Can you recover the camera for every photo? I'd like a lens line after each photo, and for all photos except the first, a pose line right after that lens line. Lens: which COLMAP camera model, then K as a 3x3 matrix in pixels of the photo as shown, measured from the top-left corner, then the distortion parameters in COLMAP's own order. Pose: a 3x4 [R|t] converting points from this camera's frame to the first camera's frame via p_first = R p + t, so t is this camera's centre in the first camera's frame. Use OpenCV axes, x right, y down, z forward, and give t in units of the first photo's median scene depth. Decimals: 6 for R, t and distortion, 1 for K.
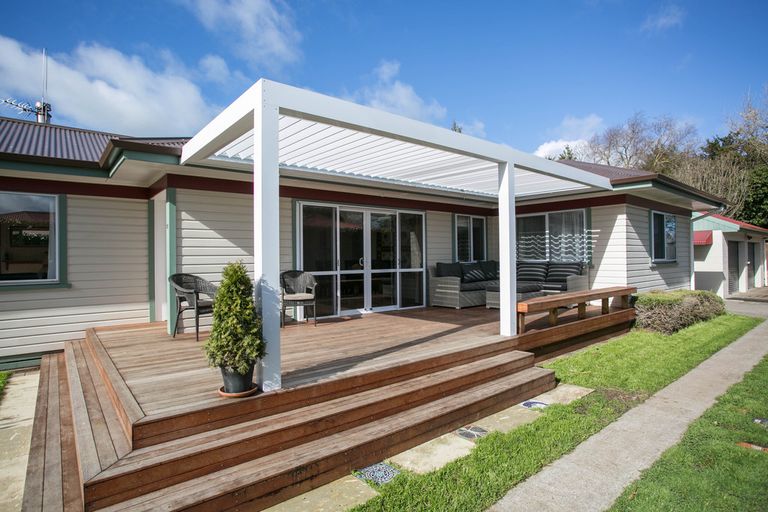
lens RADIAL K [[421.6, 0, 384.0], [0, 421.6, 256.0], [0, 0, 1]] dist [-0.005899, -0.000530]
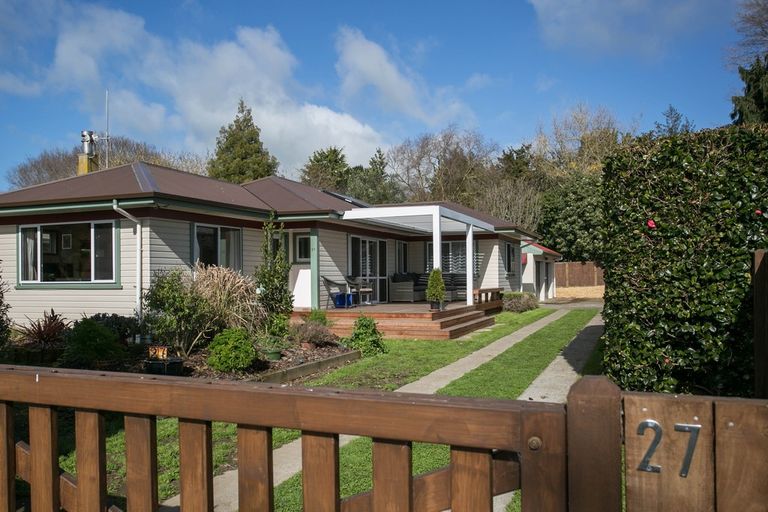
lens RADIAL K [[660.1, 0, 381.4], [0, 660.1, 278.0], [0, 0, 1]] dist [0.002481, -0.001125]
pose [[0.881415, 0.003371, 0.472331, -1.104098], [-0.004475, 0.999989, 0.001216, 0.032299], [-0.472322, -0.003186, 0.881420, -1.135339]]
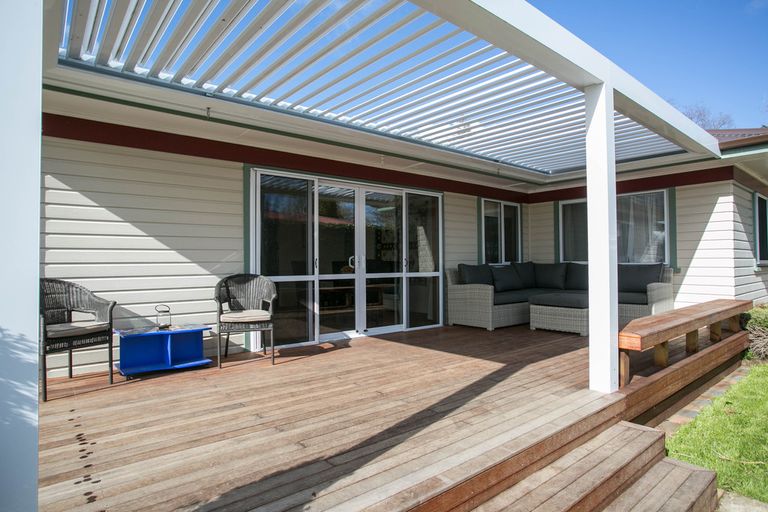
lens RADIAL K [[437.2, 0, 384.0], [0, 437.2, 256.0], [0, 0, 1]] dist [-0.003554, -0.000142]
pose [[0.999989, 0.003951, -0.002422, 0.001150], [-0.003975, 0.999943, -0.009864, 0.010456], [0.002383, 0.009874, 0.999948, 0.277740]]
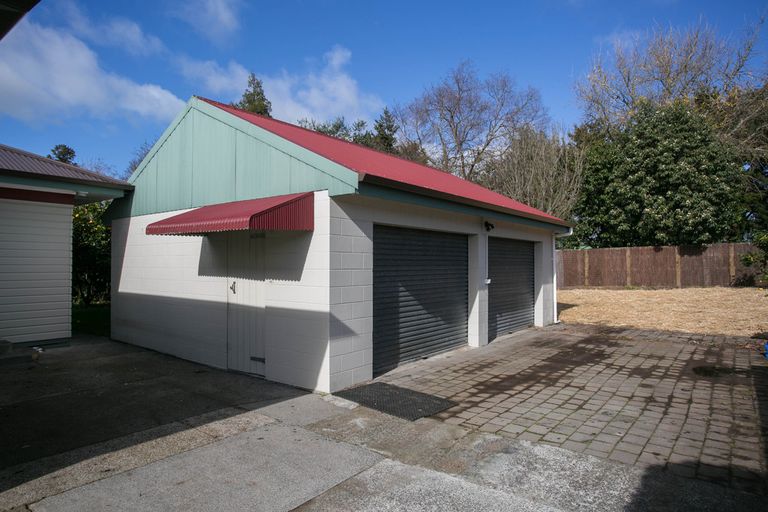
lens RADIAL K [[498.2, 0, 383.6], [0, 498.2, 245.3], [0, 0, 1]] dist [0.002391, 0.001743]
pose [[0.972875, 0.022127, 0.230269, 1.283811], [-0.013970, 0.999218, -0.036994, -0.001487], [-0.230908, 0.032774, 0.972424, 0.998513]]
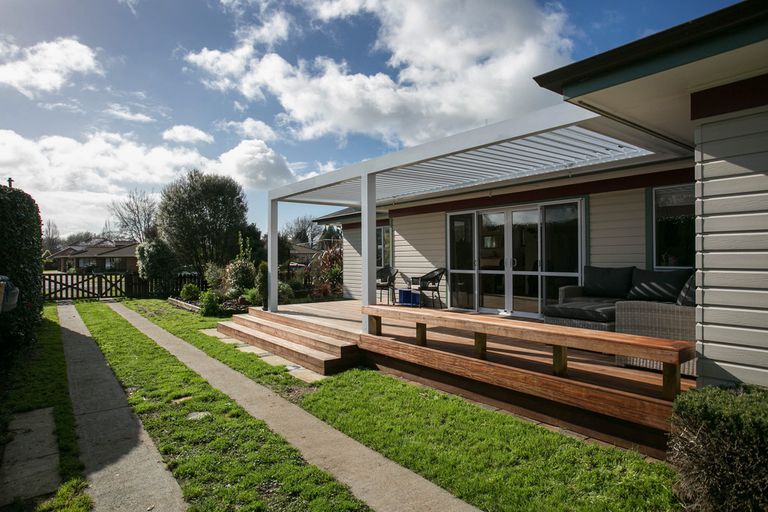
lens RADIAL K [[439.1, 0, 384.0], [0, 439.1, 256.0], [0, 0, 1]] dist [0.000671, 0.000224]
pose [[-0.032304, 0.005631, -0.999462, 0.957024], [0.009893, 0.999937, 0.005314, -0.009423], [0.999429, -0.009716, -0.032357, 0.733178]]
